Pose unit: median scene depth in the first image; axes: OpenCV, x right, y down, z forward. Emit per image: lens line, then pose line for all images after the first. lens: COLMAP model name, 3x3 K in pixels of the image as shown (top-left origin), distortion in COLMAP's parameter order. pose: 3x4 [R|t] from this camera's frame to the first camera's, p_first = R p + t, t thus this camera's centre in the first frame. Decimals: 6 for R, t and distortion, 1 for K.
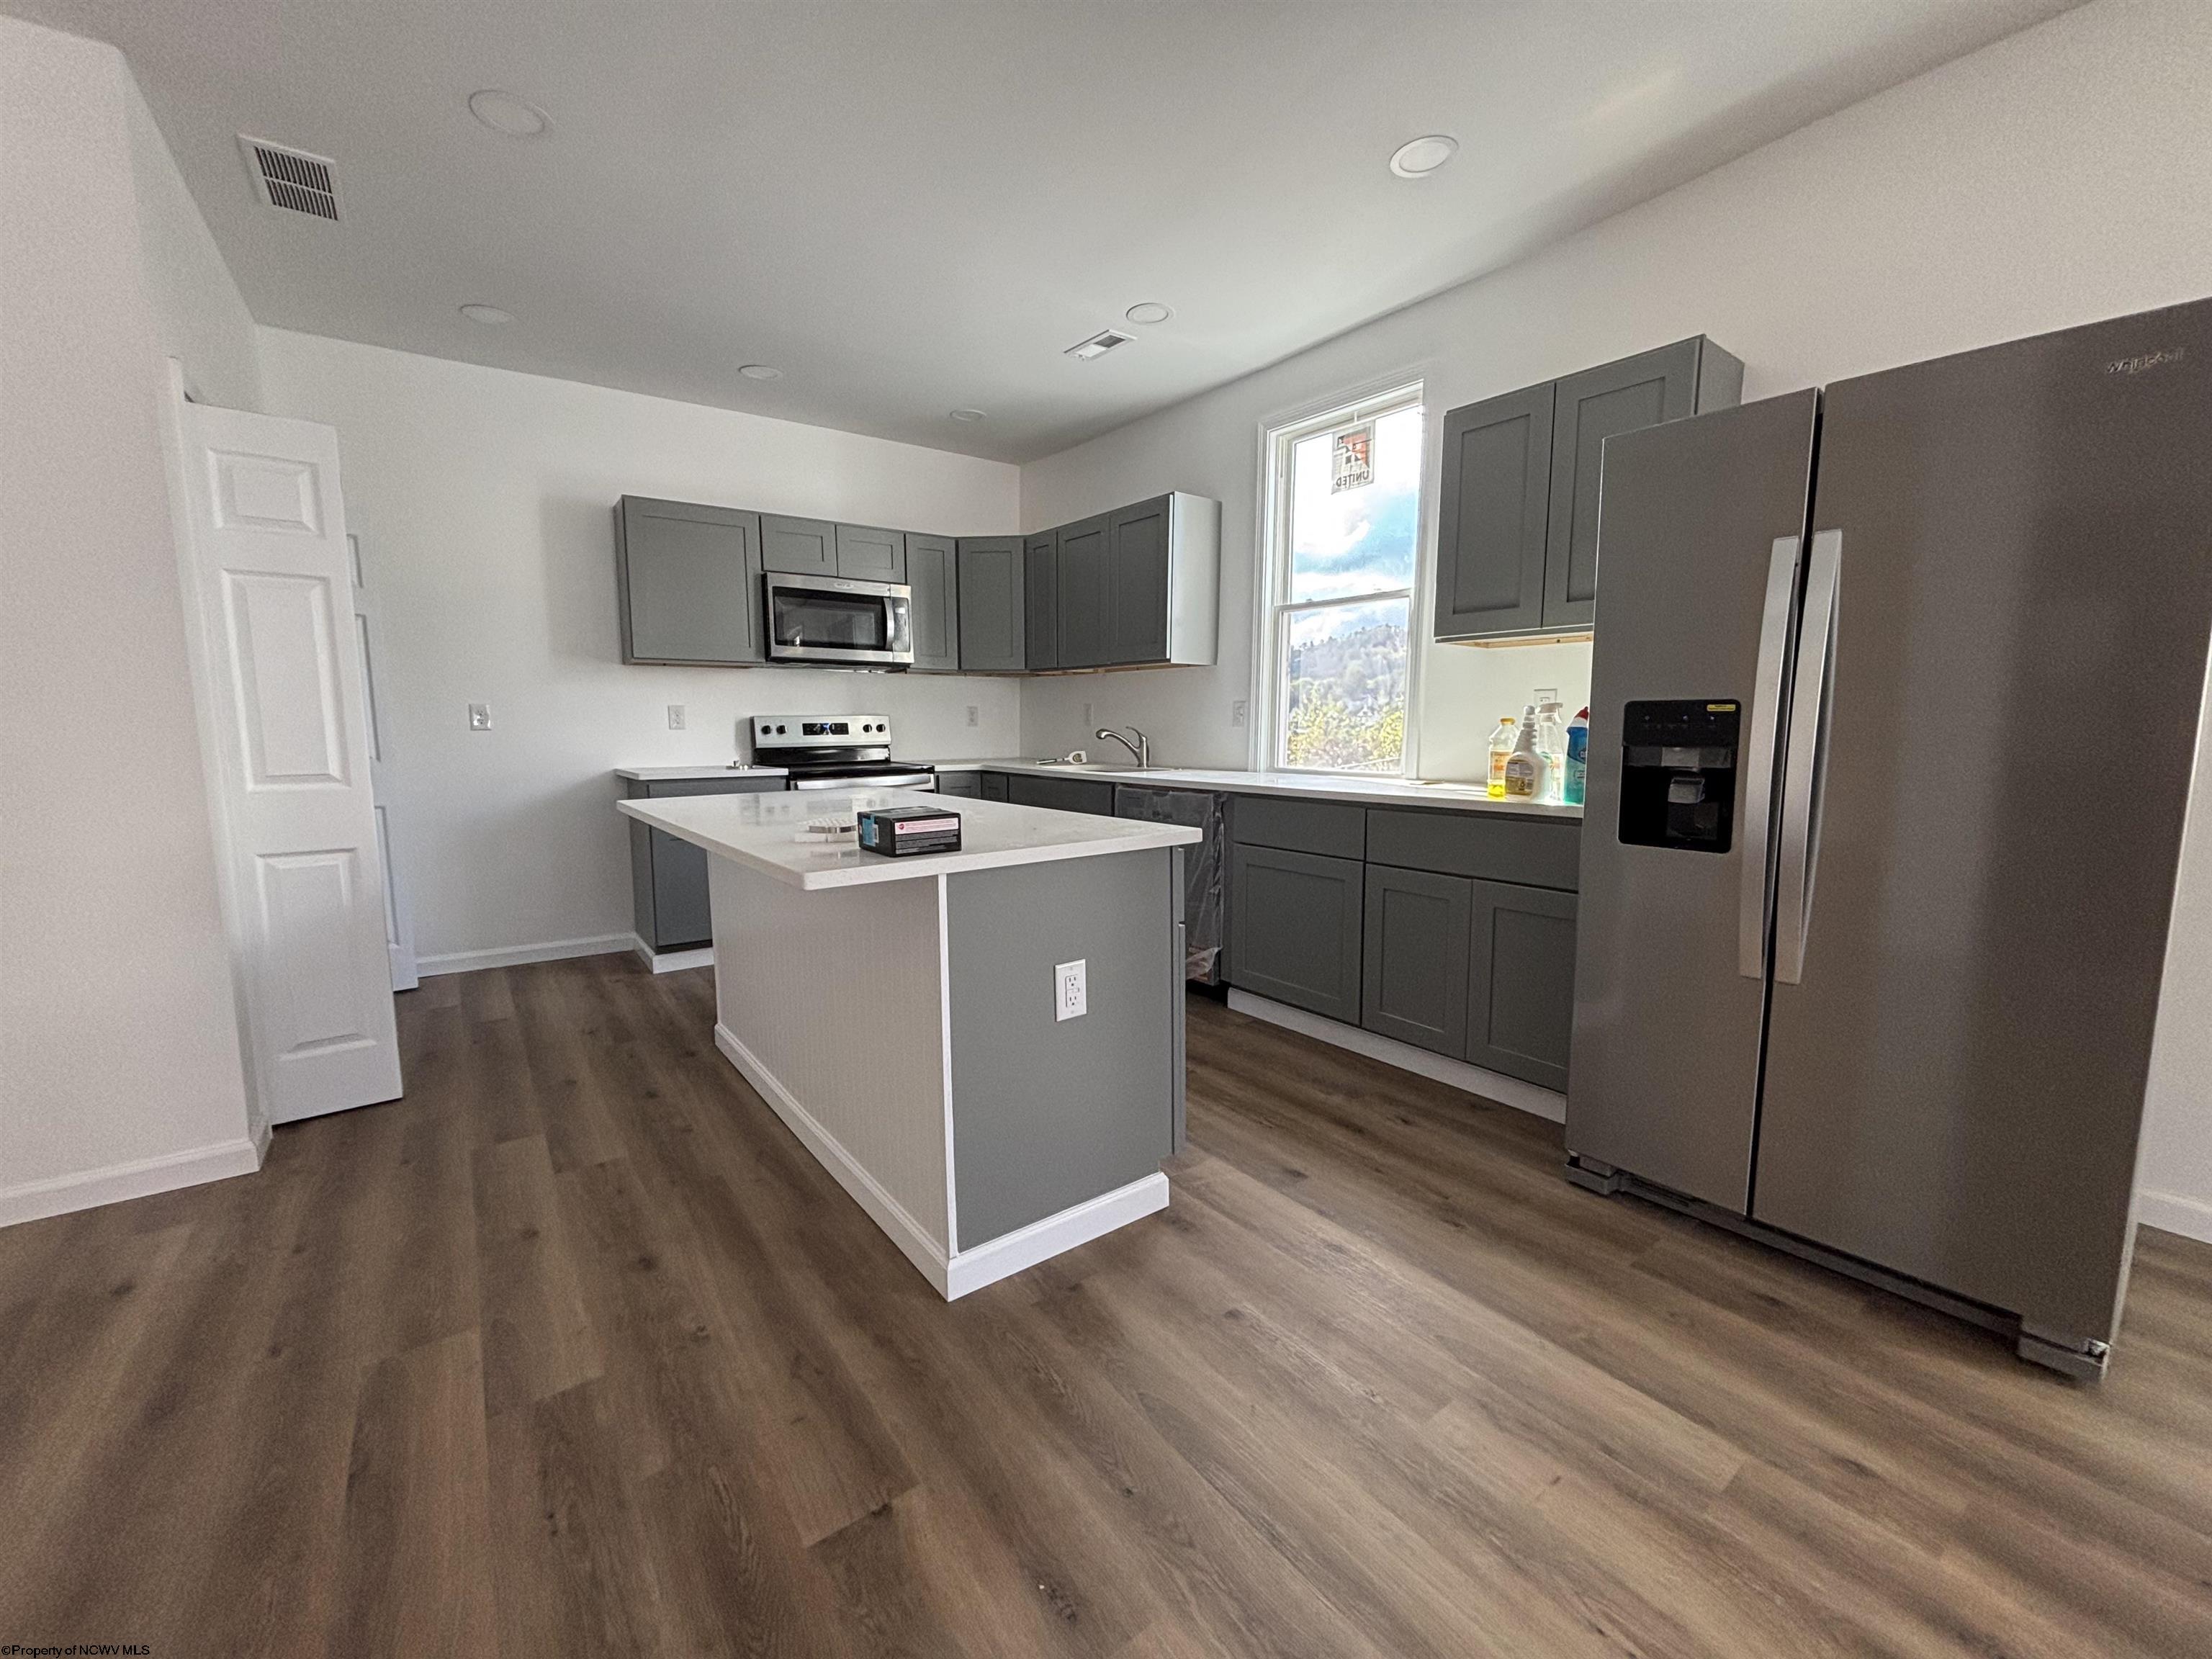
lens RADIAL K [[891.2, 0, 1100.7], [0, 891.2, 834.4], [0, 0, 1]] dist [0.000469, -0.001294]
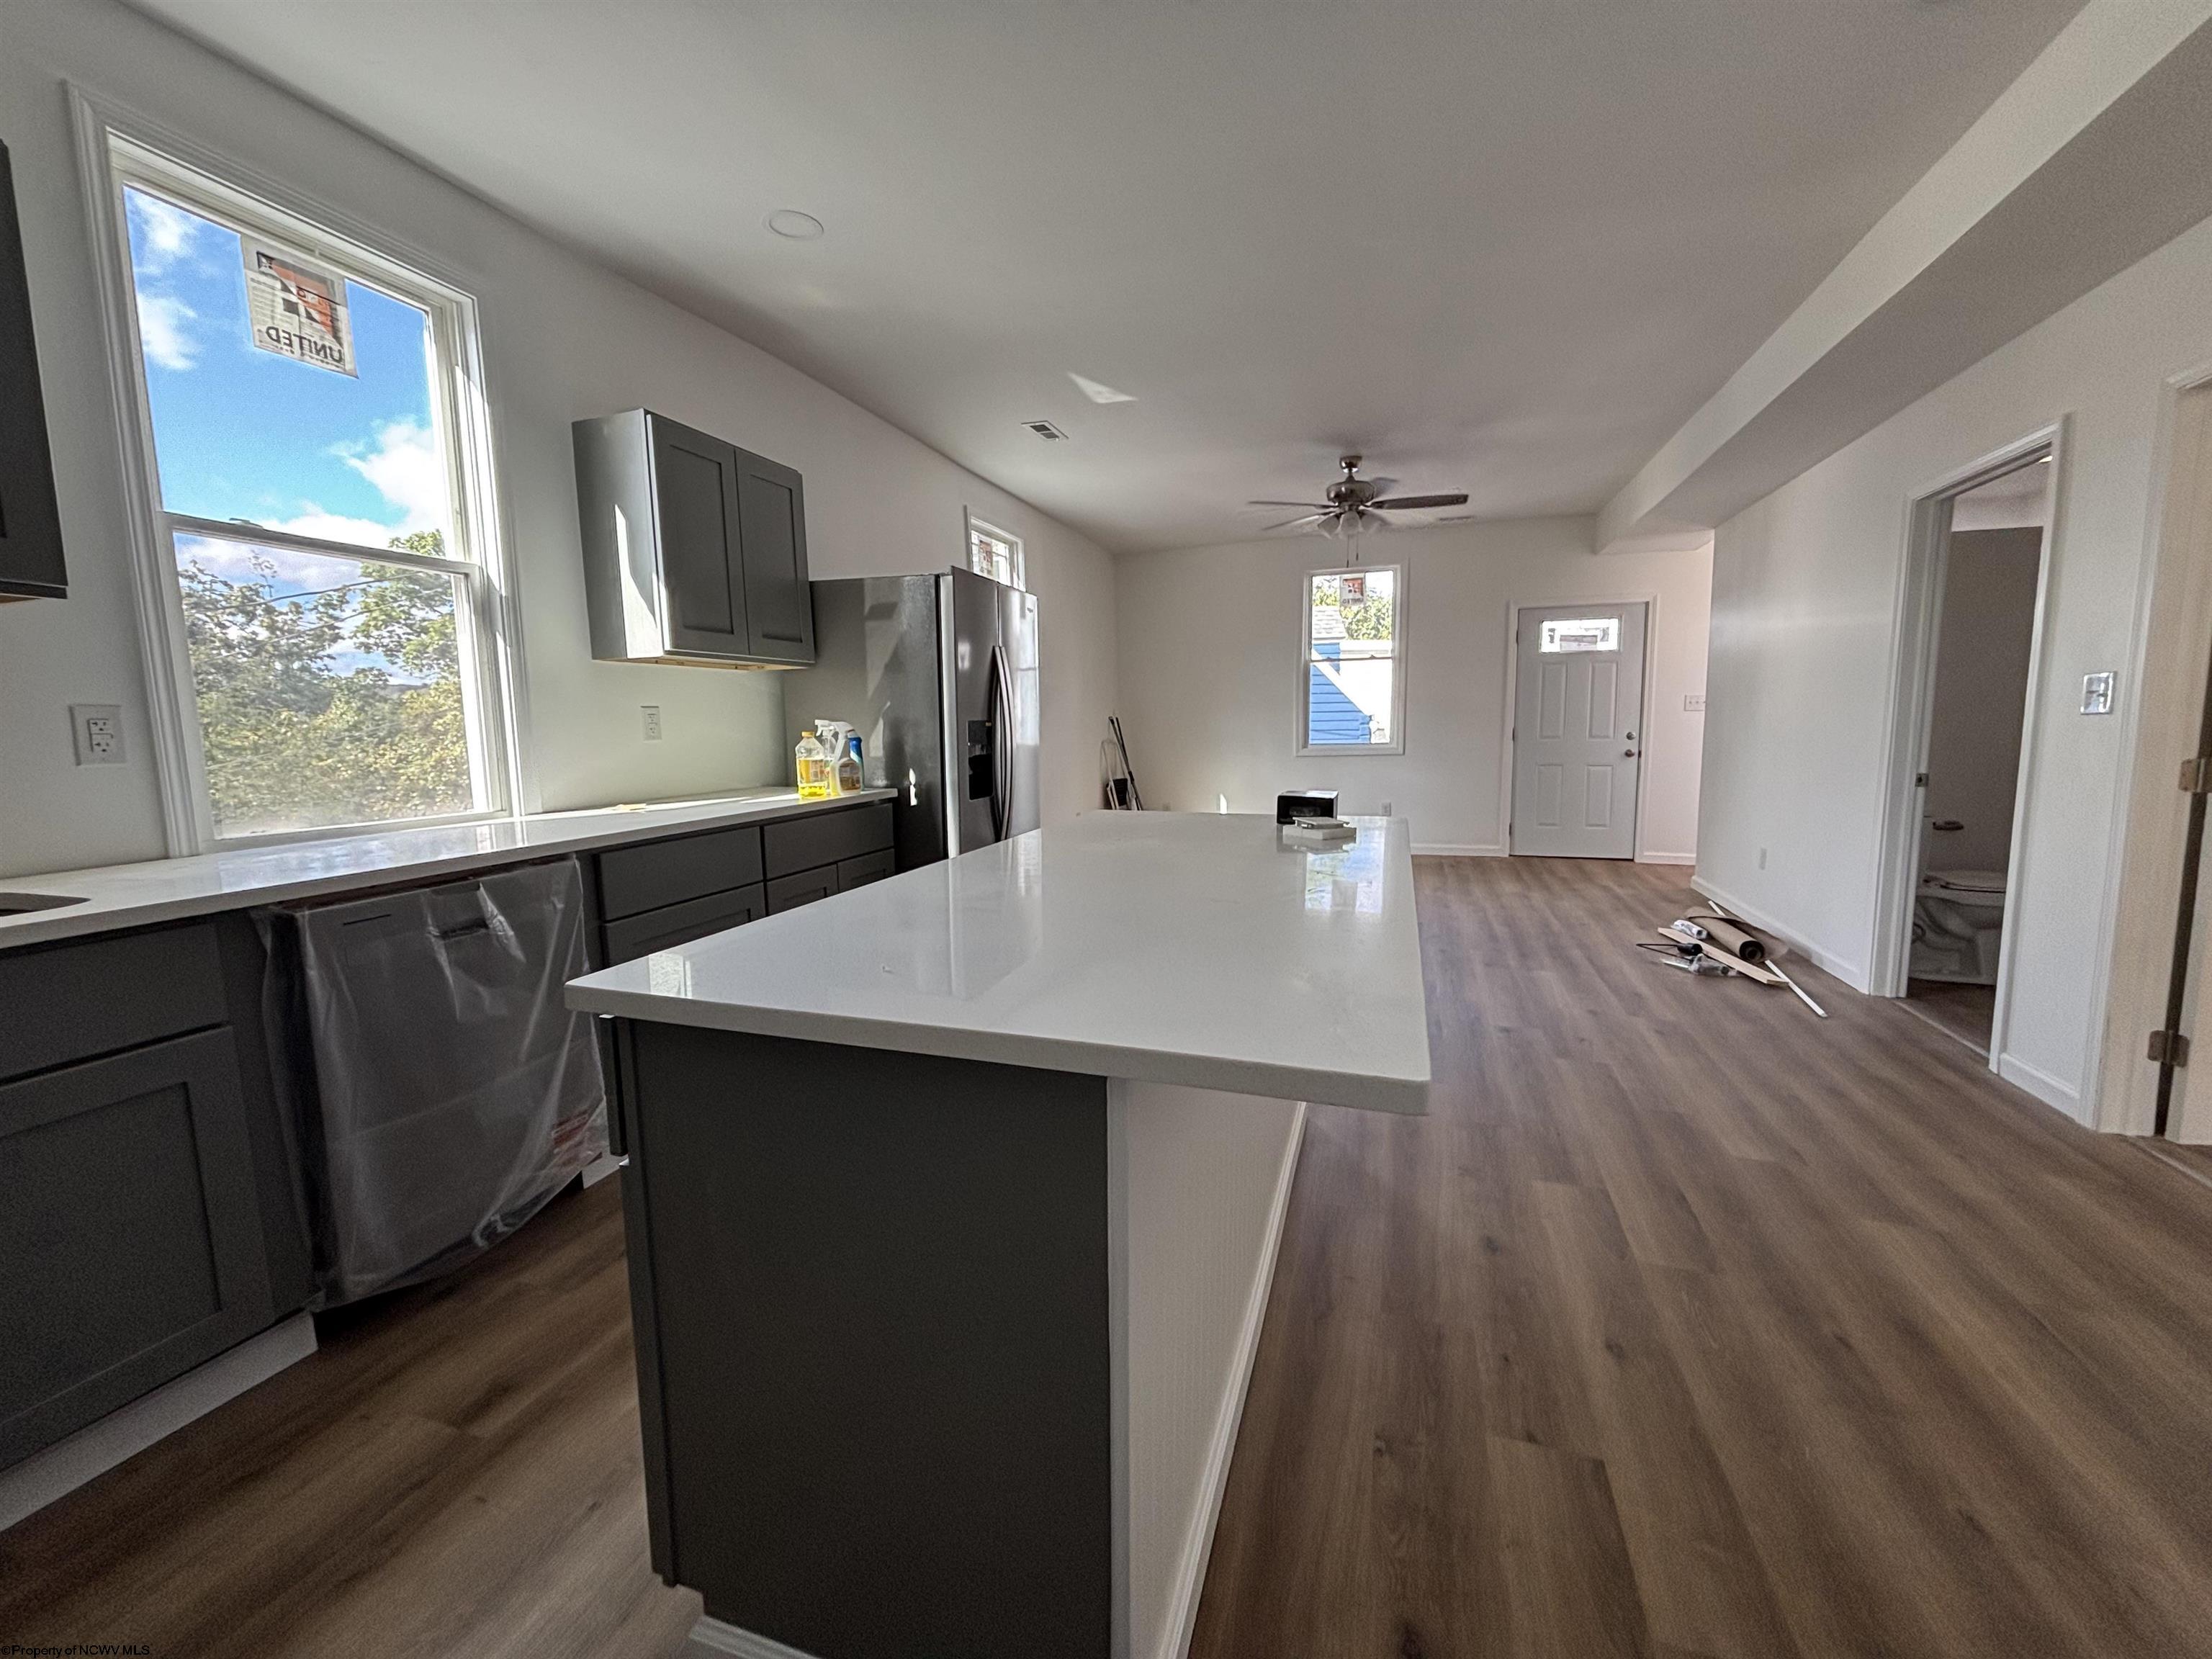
lens RADIAL K [[891.2, 0, 1102.0], [0, 891.2, 821.8], [0, 0, 1]] dist [0.000469, -0.001294]
pose [[-0.575151, -0.080238, 0.814103, -1.048611], [0.116157, 0.977084, 0.178364, -0.242733], [-0.809759, 0.197150, -0.552651, 1.833402]]
